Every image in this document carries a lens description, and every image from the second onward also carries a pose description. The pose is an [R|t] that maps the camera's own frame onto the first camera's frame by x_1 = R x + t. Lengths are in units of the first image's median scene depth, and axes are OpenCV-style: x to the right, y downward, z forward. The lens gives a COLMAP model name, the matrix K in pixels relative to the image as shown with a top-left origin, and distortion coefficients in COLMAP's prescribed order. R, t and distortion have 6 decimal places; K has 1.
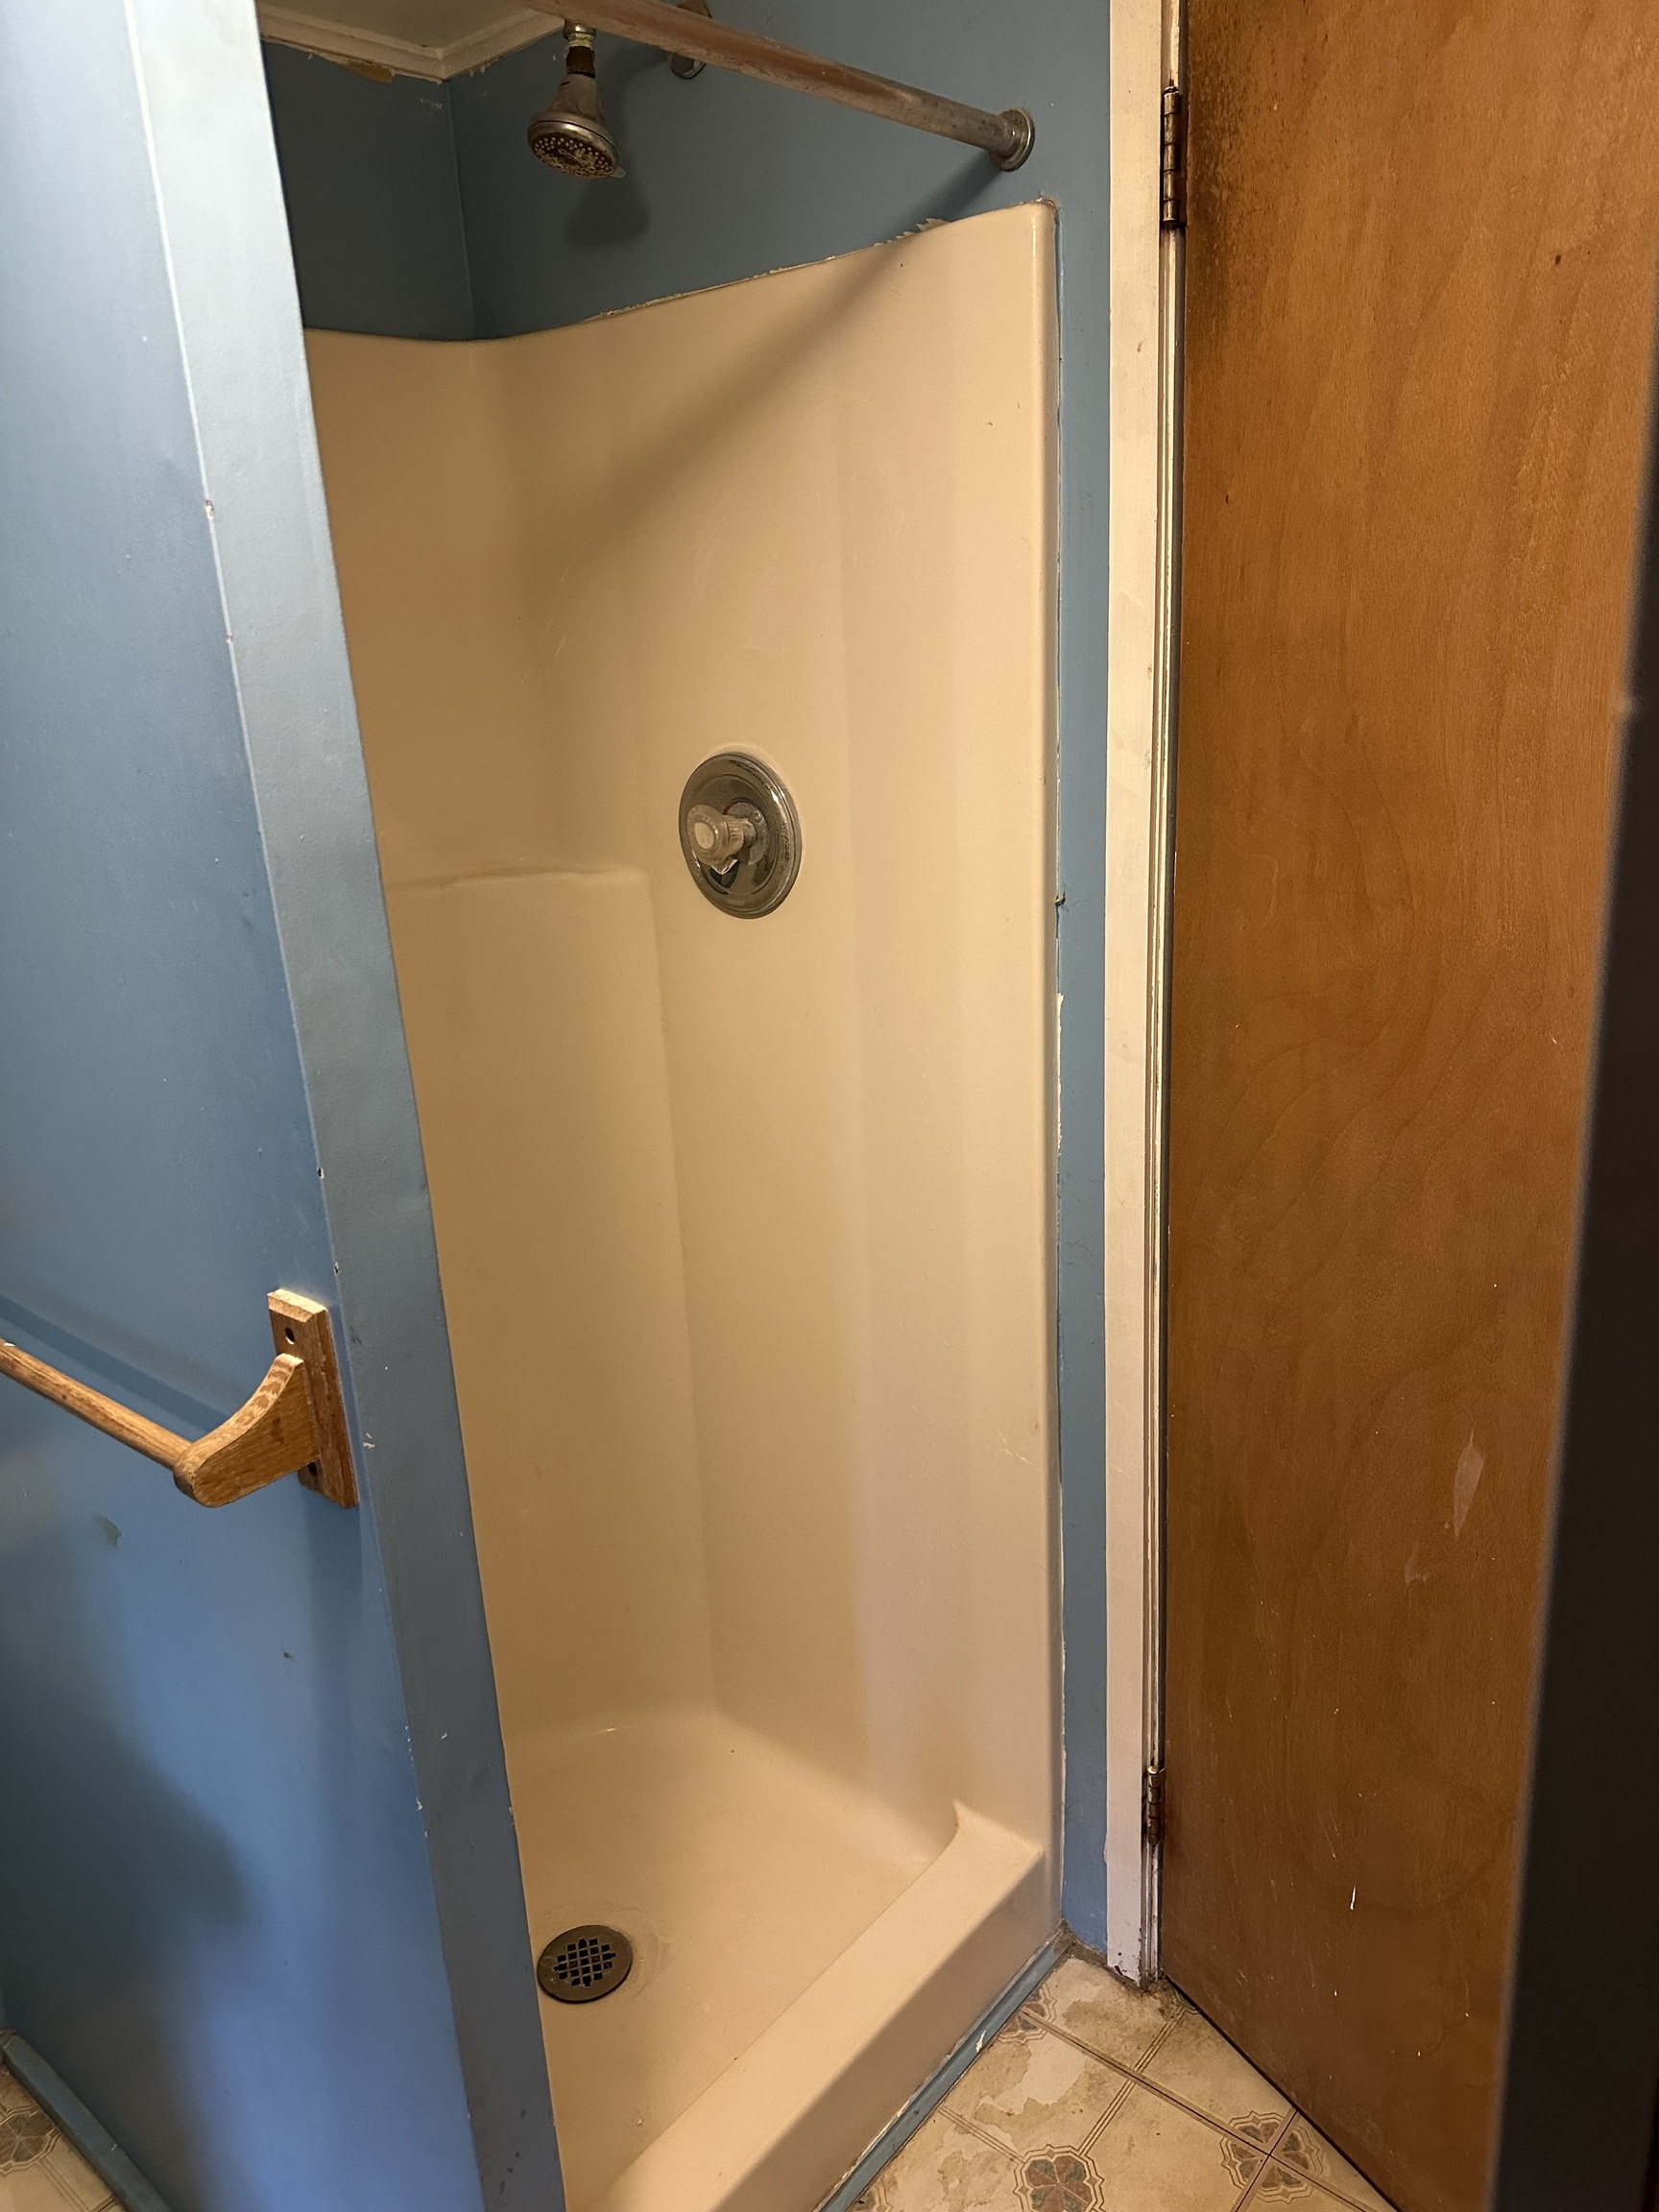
lens RADIAL K [[1580.7, 0, 829.4], [0, 1580.7, 1163.2], [0, 0, 1]] dist [0.062794, -0.062525]
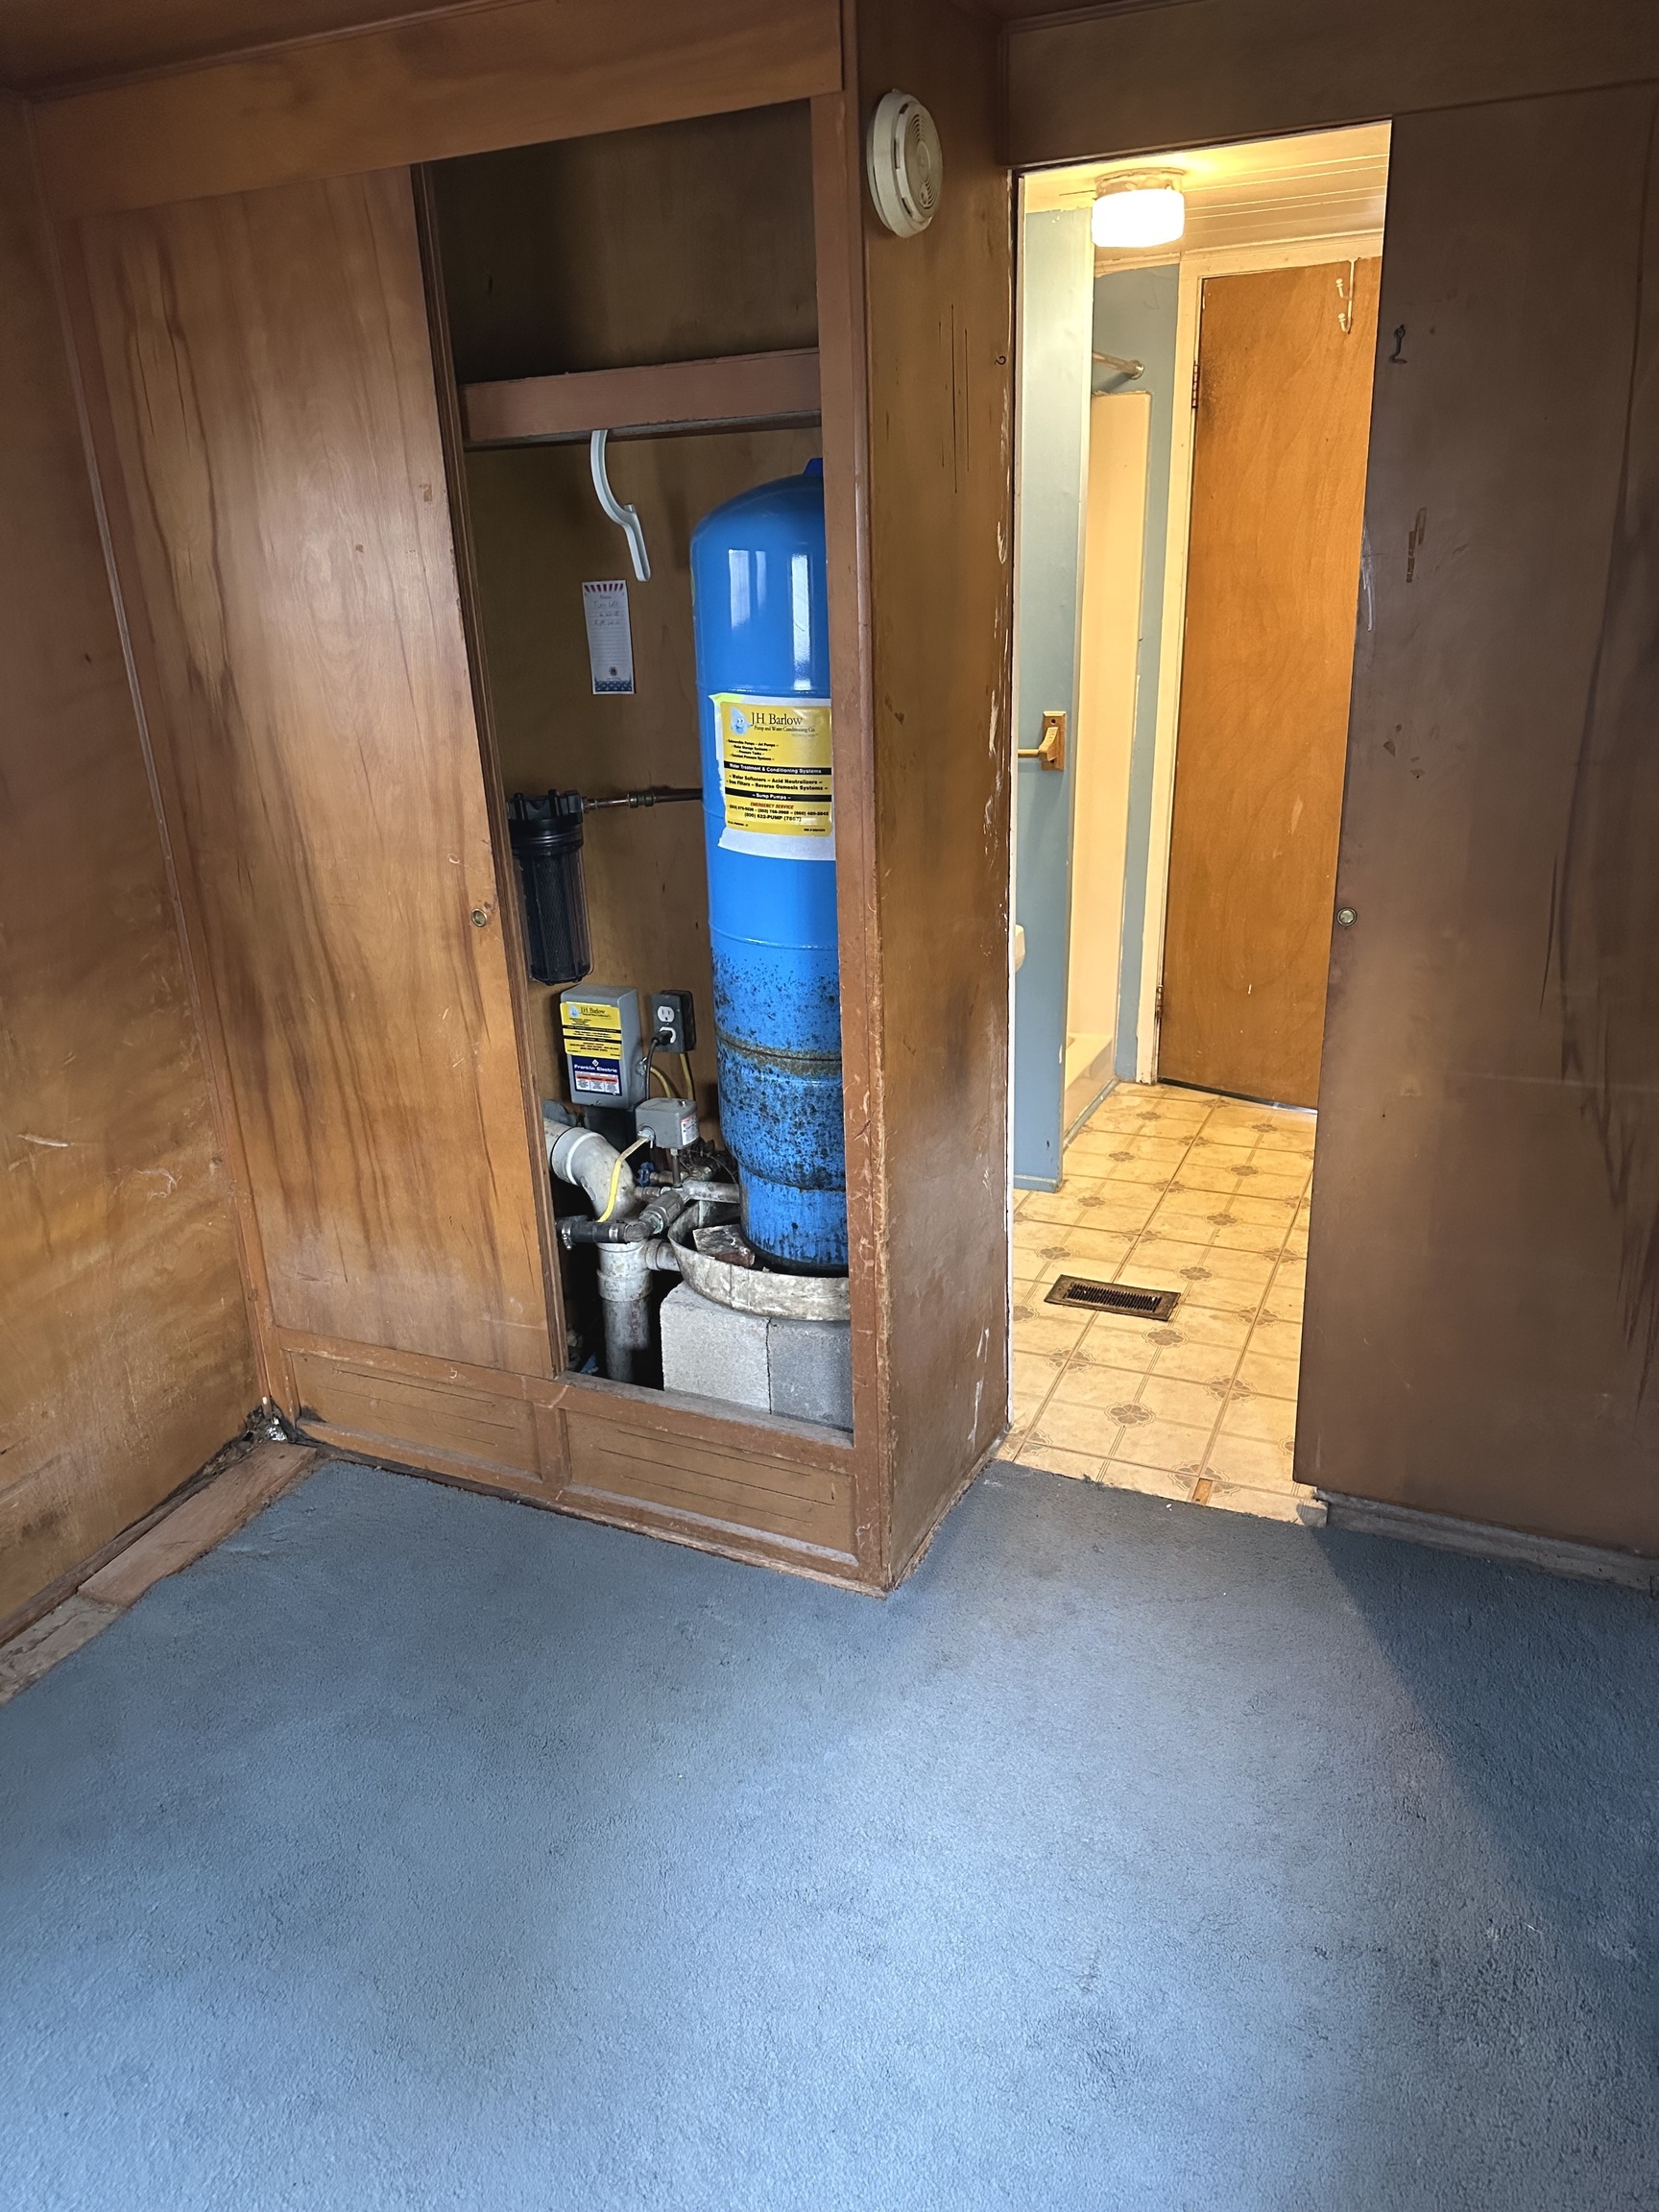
lens RADIAL K [[1551.8, 0, 821.8], [0, 1551.8, 1114.6], [0, 0, 1]] dist [0.152423, -0.195019]
pose [[0.960933, -0.063195, 0.269470, -1.388834], [0.058244, 0.997955, 0.026335, 0.654644], [-0.270584, -0.009611, 0.962649, -1.773755]]
